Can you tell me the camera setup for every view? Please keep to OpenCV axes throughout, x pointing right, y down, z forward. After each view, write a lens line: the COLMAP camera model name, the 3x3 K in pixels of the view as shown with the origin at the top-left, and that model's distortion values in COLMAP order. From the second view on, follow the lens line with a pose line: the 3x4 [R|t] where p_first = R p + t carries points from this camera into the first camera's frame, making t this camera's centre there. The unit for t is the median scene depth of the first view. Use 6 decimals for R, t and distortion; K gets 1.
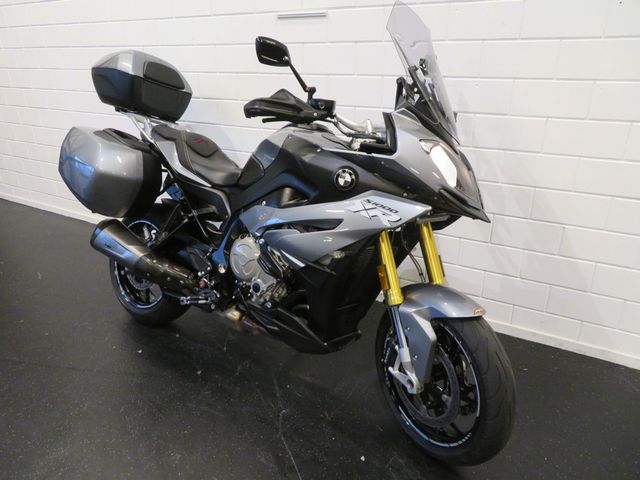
lens RADIAL K [[458.5, 0, 320.0], [0, 458.5, 240.0], [0, 0, 1]] dist [-0.008511, 0.003813]
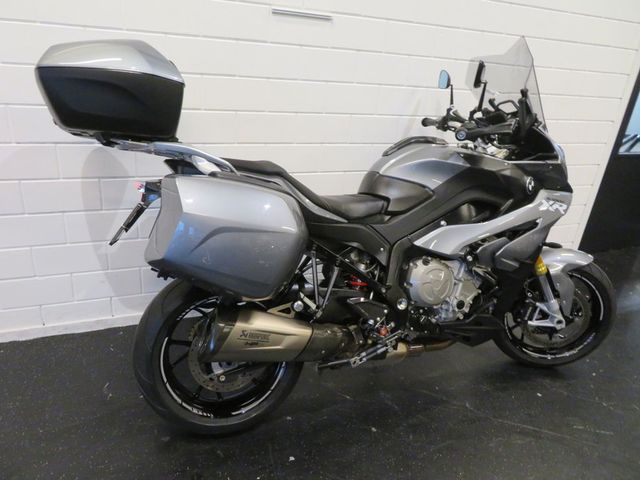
lens RADIAL K [[458.5, 0, 320.0], [0, 458.5, 240.0], [0, 0, 1]] dist [-0.008511, 0.003813]
pose [[0.594980, -0.260721, 0.760278, -1.075917], [0.222526, 0.962384, 0.155884, -0.266001], [-0.772322, 0.076434, 0.630616, 0.593479]]
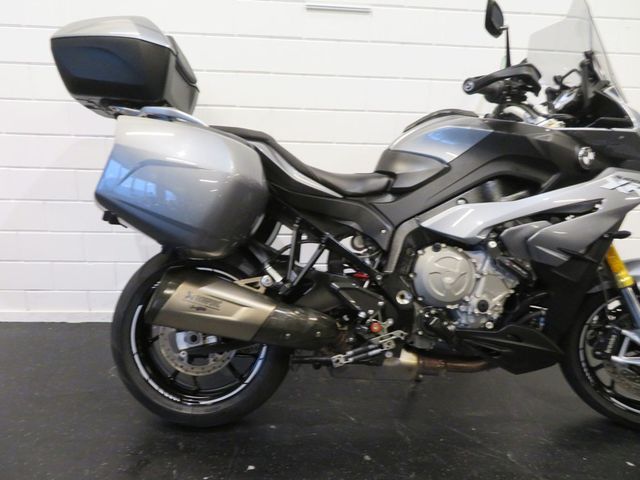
lens RADIAL K [[458.5, 0, 320.0], [0, 458.5, 240.0], [0, 0, 1]] dist [-0.008511, 0.003813]
pose [[0.821715, -0.115941, 0.557980, -0.809074], [0.184167, 0.980577, -0.067465, -0.005910], [-0.539321, 0.158199, 0.827107, 0.483798]]
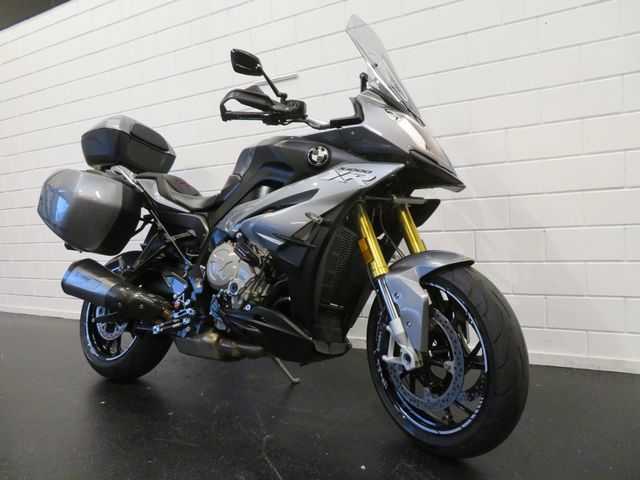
lens RADIAL K [[458.5, 0, 320.0], [0, 458.5, 240.0], [0, 0, 1]] dist [-0.008511, 0.003813]
pose [[0.997773, -0.057996, 0.032932, 0.011724], [0.065507, 0.944952, -0.320585, 0.327937], [-0.012526, 0.322028, 0.946647, 0.078928]]
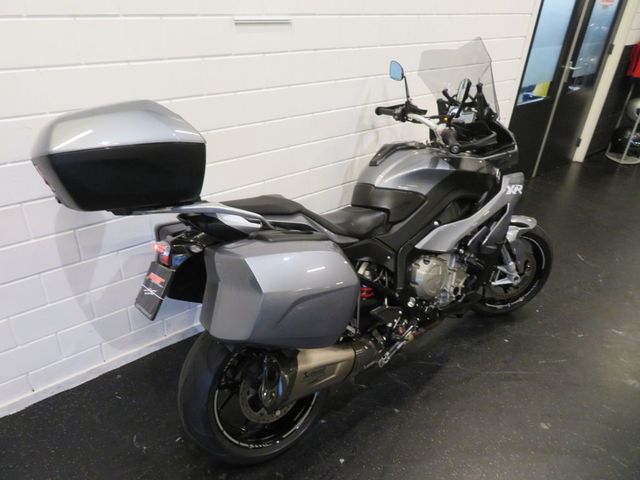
lens RADIAL K [[458.5, 0, 320.0], [0, 458.5, 240.0], [0, 0, 1]] dist [-0.008511, 0.003813]
pose [[0.335081, -0.448883, 0.828387, -1.173240], [0.309381, 0.882884, 0.353270, -0.532543], [-0.889946, 0.137913, 0.434713, 0.792283]]
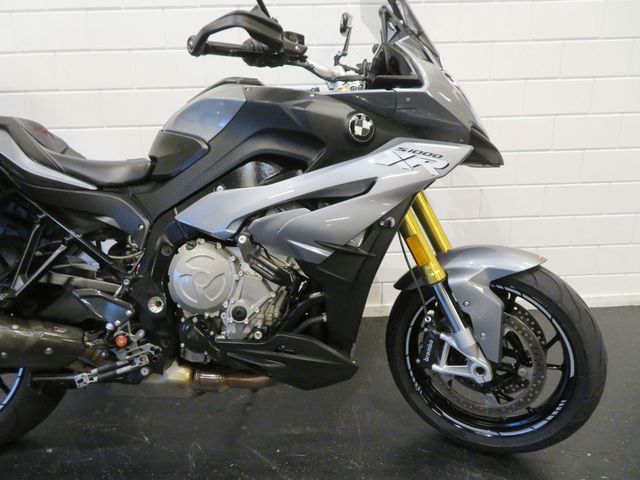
lens RADIAL K [[458.5, 0, 320.0], [0, 458.5, 240.0], [0, 0, 1]] dist [-0.008511, 0.003813]
pose [[0.848121, -0.167175, 0.502736, -0.358604], [0.218562, 0.974805, -0.044566, 0.057164], [-0.482619, 0.147676, 0.863291, 0.362507]]
